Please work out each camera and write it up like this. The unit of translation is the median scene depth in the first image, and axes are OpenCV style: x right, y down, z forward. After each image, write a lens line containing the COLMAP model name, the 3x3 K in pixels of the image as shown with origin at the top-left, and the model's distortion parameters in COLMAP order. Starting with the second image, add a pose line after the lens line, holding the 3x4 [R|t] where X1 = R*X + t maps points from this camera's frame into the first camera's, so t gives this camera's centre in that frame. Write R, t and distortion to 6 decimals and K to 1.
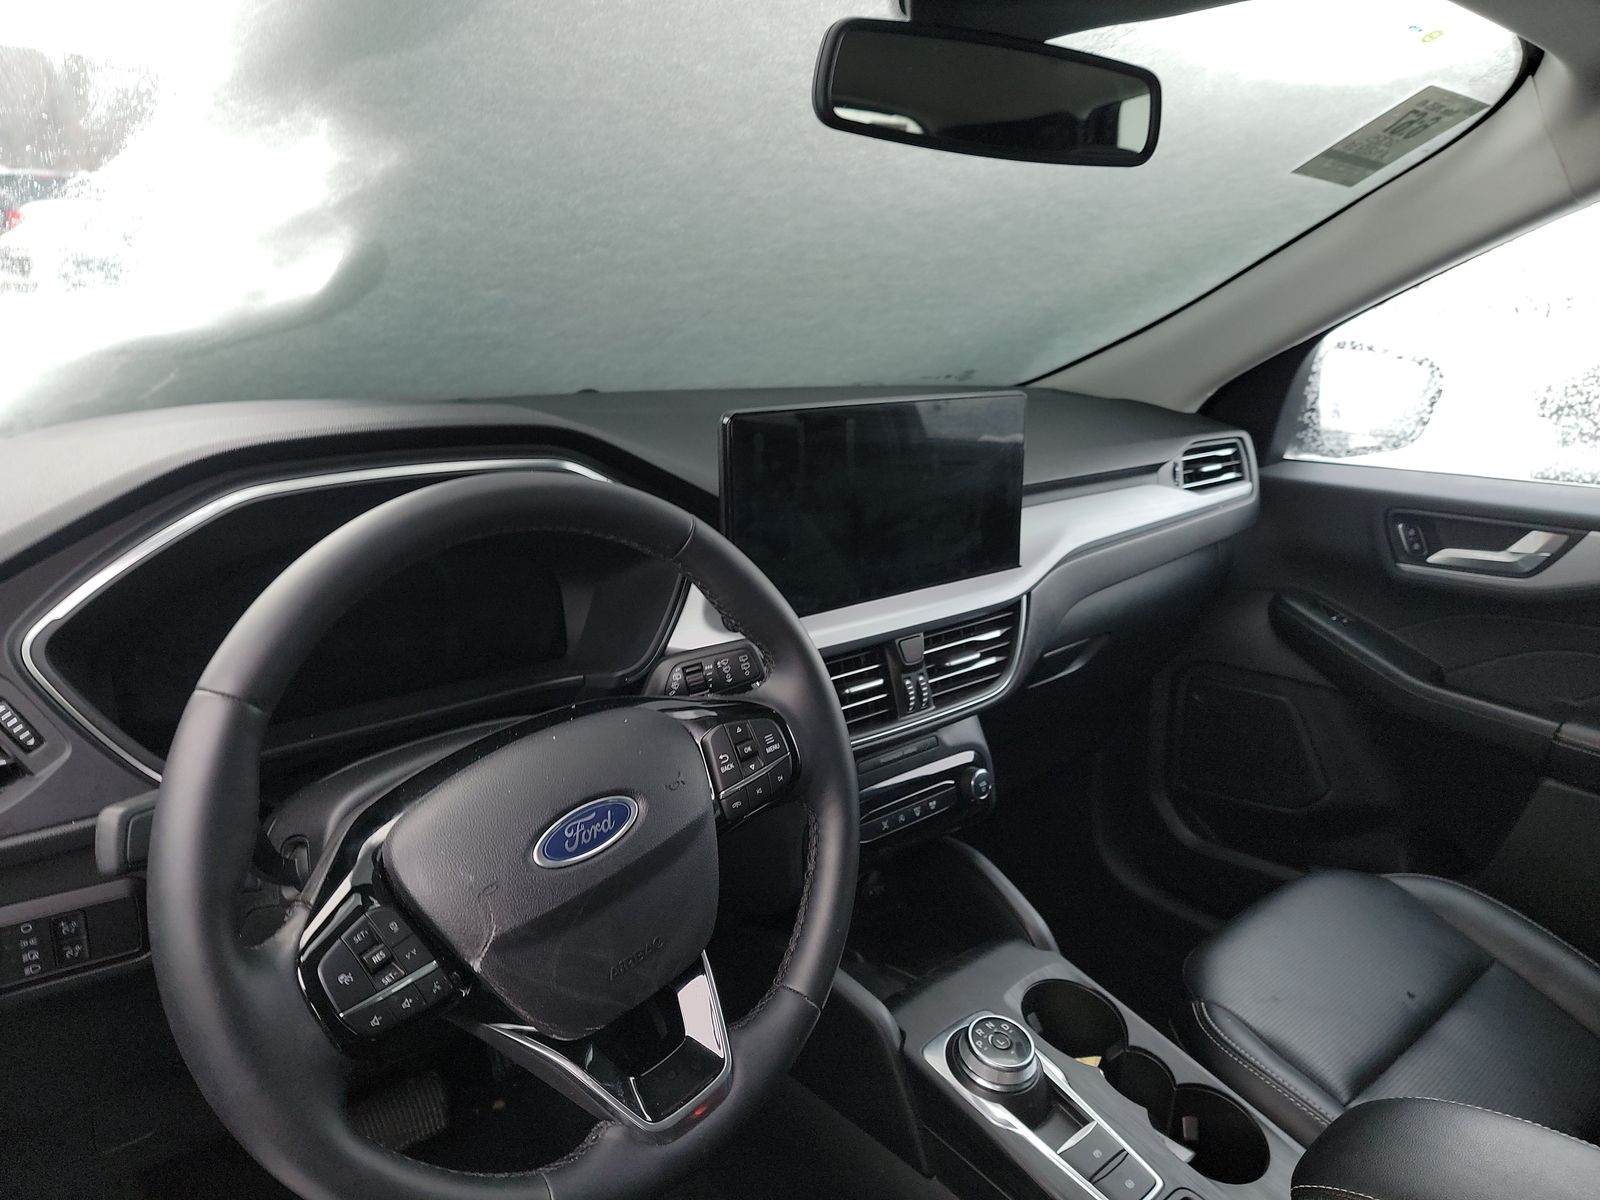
lens RADIAL K [[1198.3, 0, 800.0], [0, 1198.3, 600.0], [0, 0, 1]] dist [0.109948, -0.087228]
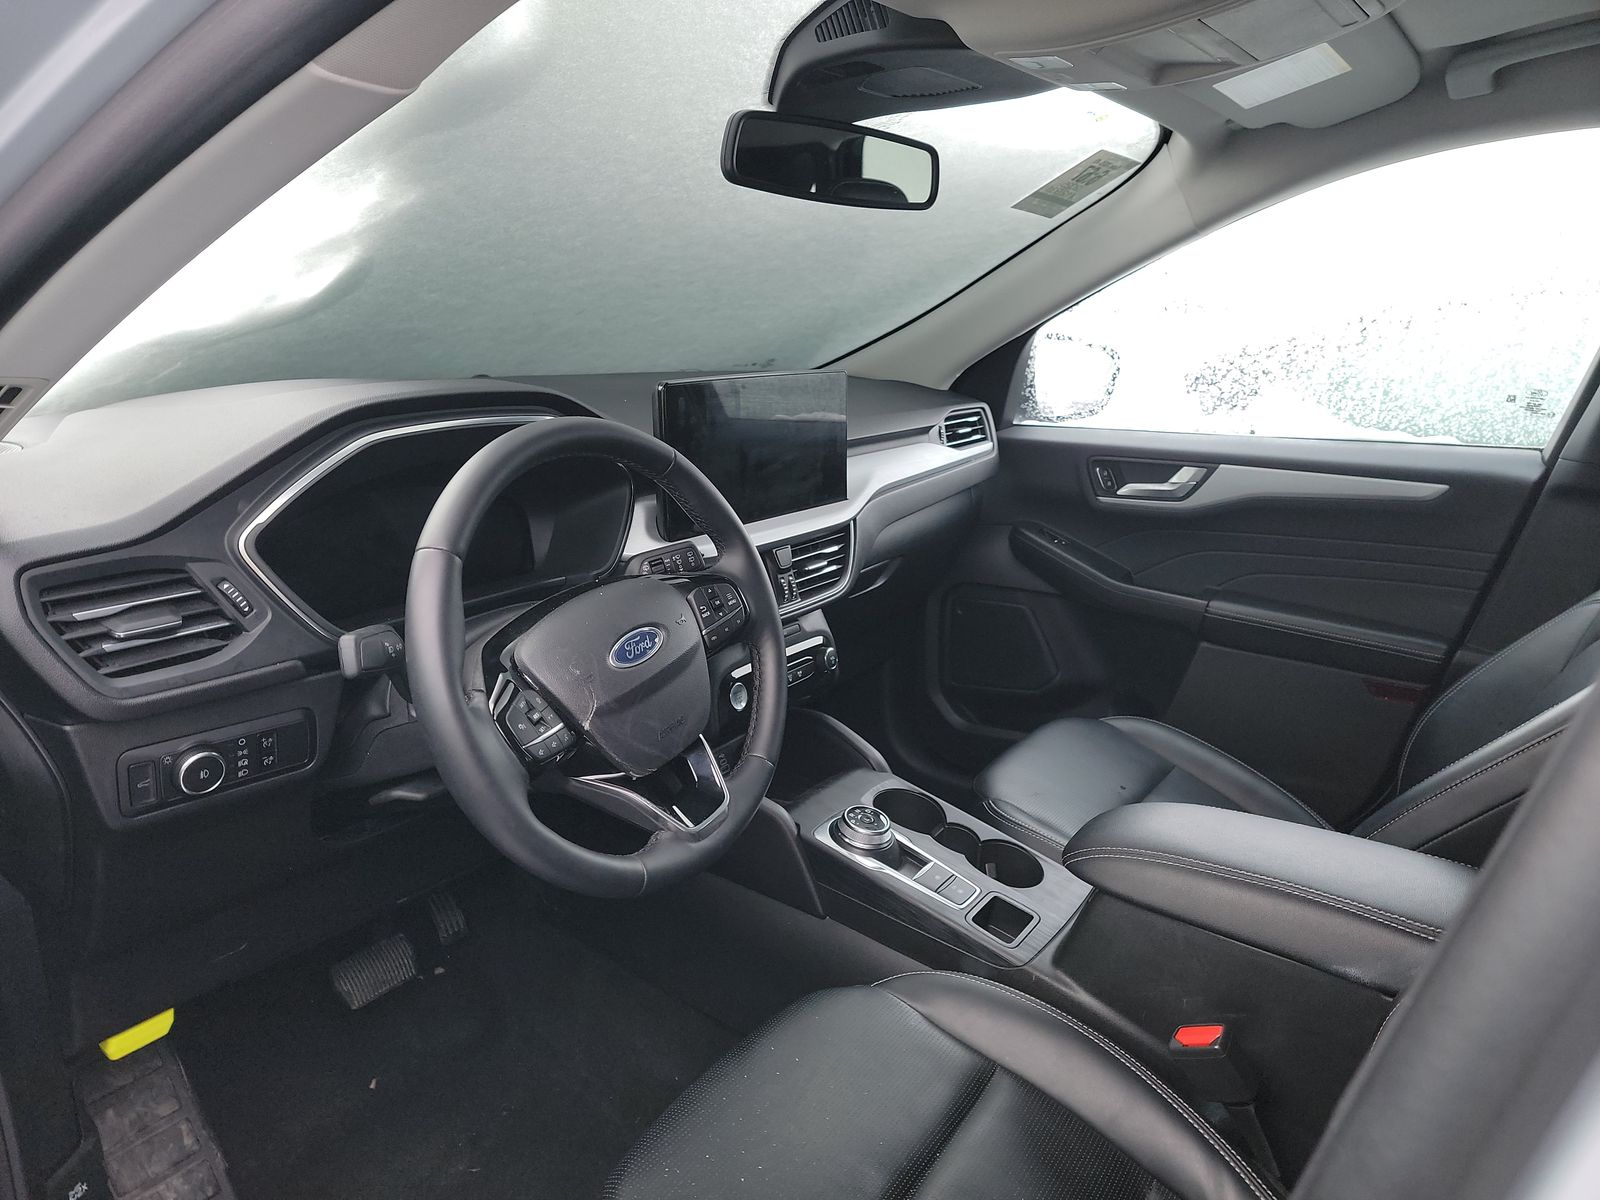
lens RADIAL K [[1193.8, 0, 800.0], [0, 1193.8, 600.0], [0, 0, 1]] dist [0.135095, -0.108970]
pose [[0.974807, -0.057656, 0.215467, -0.173960], [0.057599, 0.998318, 0.006547, 0.077136], [-0.215482, 0.006029, 0.976489, -0.317298]]
